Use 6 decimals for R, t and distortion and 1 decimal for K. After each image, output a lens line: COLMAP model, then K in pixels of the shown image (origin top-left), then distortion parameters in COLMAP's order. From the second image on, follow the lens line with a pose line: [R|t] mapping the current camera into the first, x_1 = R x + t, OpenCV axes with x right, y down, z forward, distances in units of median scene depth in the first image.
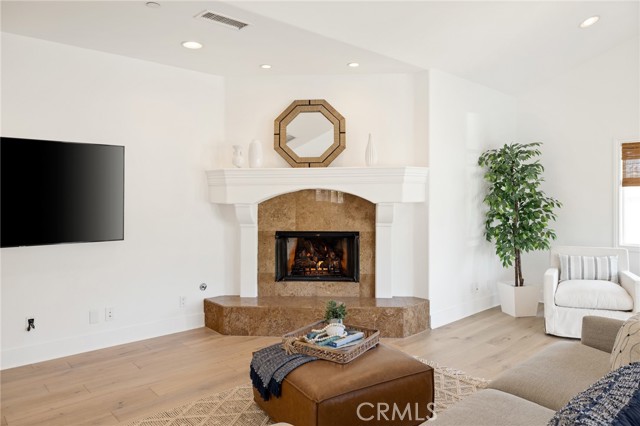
lens RADIAL K [[442.4, 0, 320.1], [0, 442.4, 196.3], [0, 0, 1]] dist [0.002871, 0.002388]
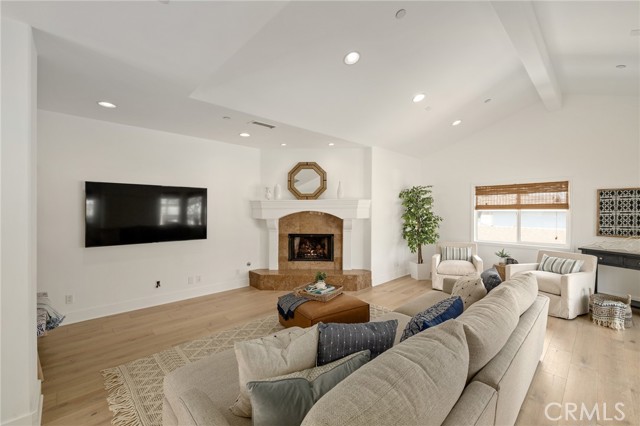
lens RADIAL K [[269.5, 0, 318.9], [0, 269.5, 210.7], [0, 0, 1]] dist [-0.000064, 0.000062]
pose [[0.999670, 0.003352, 0.025459, -0.003062], [-0.003497, 0.999978, 0.005641, -0.023679], [-0.025439, -0.005728, 0.999660, -0.119756]]
